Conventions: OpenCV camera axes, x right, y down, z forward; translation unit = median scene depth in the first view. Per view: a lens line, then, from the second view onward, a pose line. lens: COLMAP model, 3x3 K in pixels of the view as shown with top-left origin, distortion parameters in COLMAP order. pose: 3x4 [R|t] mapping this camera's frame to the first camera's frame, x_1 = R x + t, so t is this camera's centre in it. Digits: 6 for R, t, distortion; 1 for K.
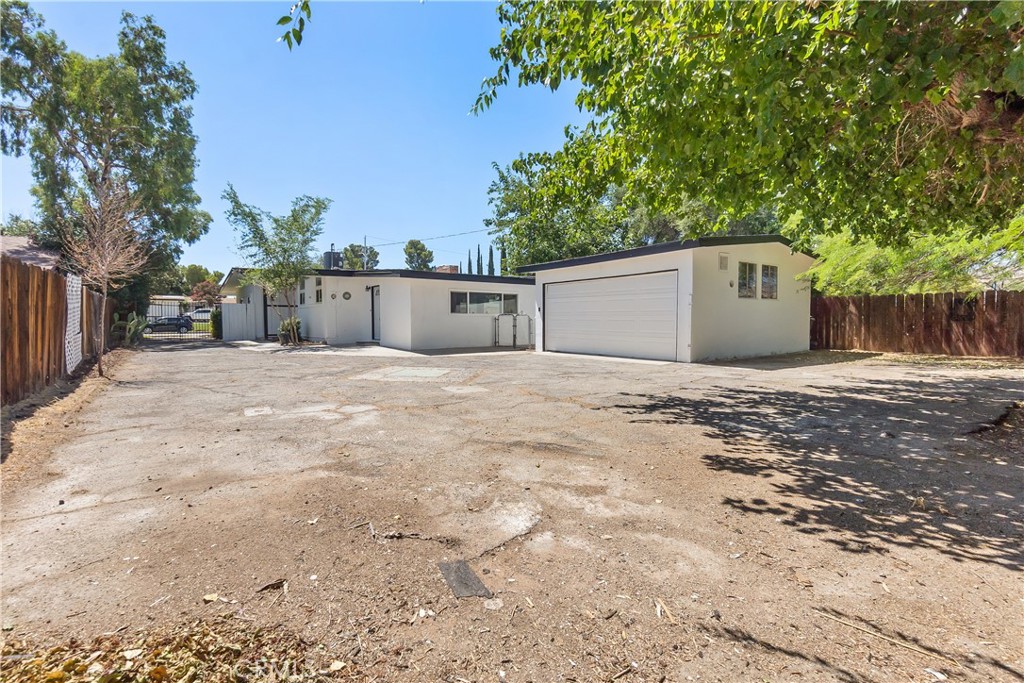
lens RADIAL K [[446.4, 0, 511.8], [0, 446.4, 335.6], [0, 0, 1]] dist [-0.000007, 0.000030]
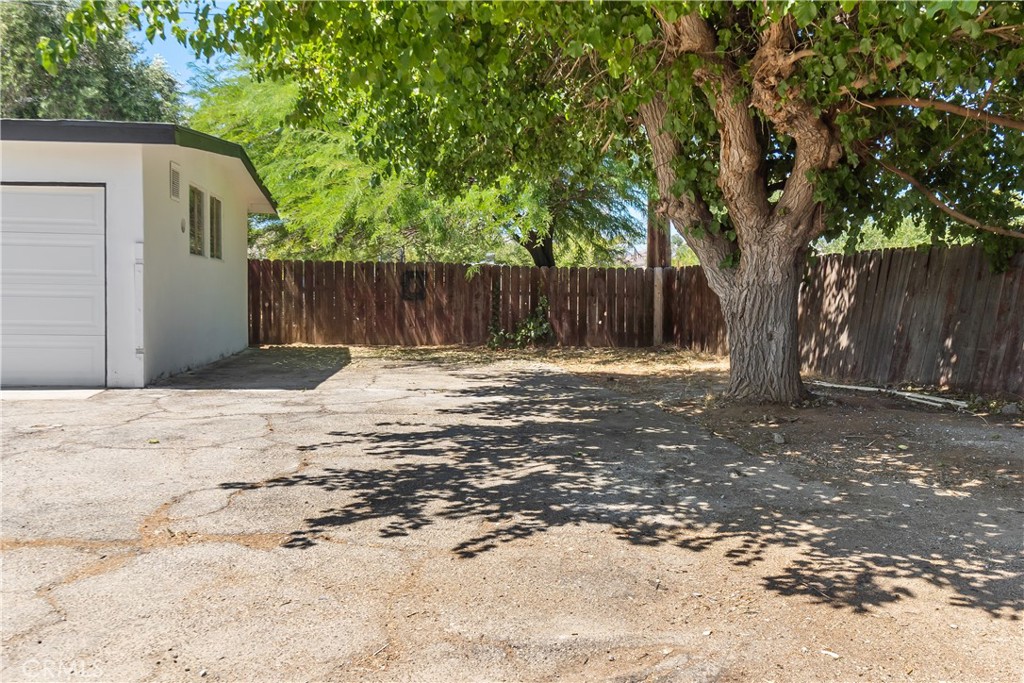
lens RADIAL K [[788.5, 0, 512.0], [0, 788.5, 338.8], [0, 0, 1]] dist [-0.006545, -0.000798]
pose [[0.485683, -0.034746, 0.873444, -0.242365], [0.014850, 0.999393, 0.031499, -0.018492], [-0.874009, -0.002328, 0.485904, 0.452560]]
